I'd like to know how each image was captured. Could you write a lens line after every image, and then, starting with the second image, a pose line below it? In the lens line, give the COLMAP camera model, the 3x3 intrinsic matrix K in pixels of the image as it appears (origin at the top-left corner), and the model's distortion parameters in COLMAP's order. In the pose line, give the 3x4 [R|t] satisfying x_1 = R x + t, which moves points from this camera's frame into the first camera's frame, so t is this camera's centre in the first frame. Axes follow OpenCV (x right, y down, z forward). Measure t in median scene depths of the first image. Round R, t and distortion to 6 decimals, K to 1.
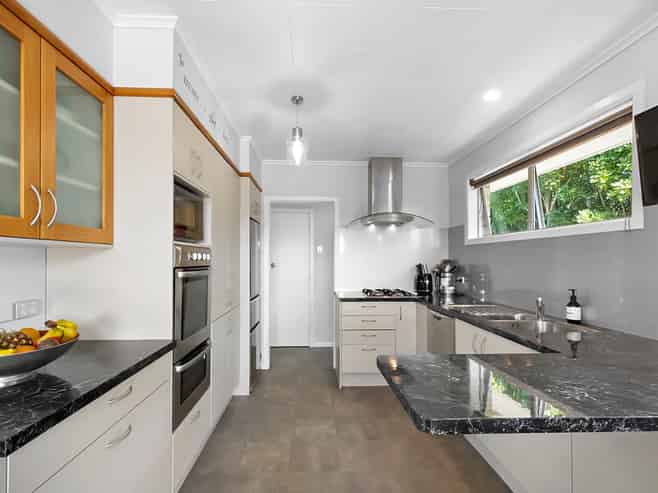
lens RADIAL K [[313.4, 0, 329.0], [0, 313.4, 246.5], [0, 0, 1]] dist [0.000386, 0.000008]
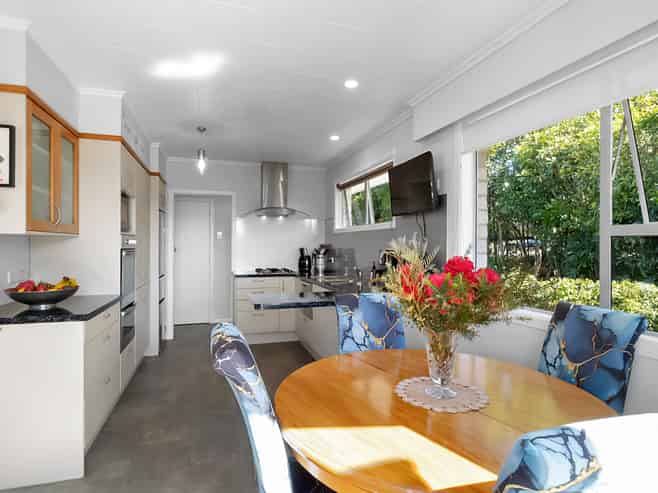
lens RADIAL K [[366.7, 0, 328.8], [0, 366.7, 236.3], [0, 0, 1]] dist [-0.027593, -0.000388]
pose [[0.968033, 0.004551, 0.250783, 0.028381], [-0.009224, 0.999805, 0.017461, -0.018691], [-0.250655, -0.019216, 0.967886, -0.493374]]
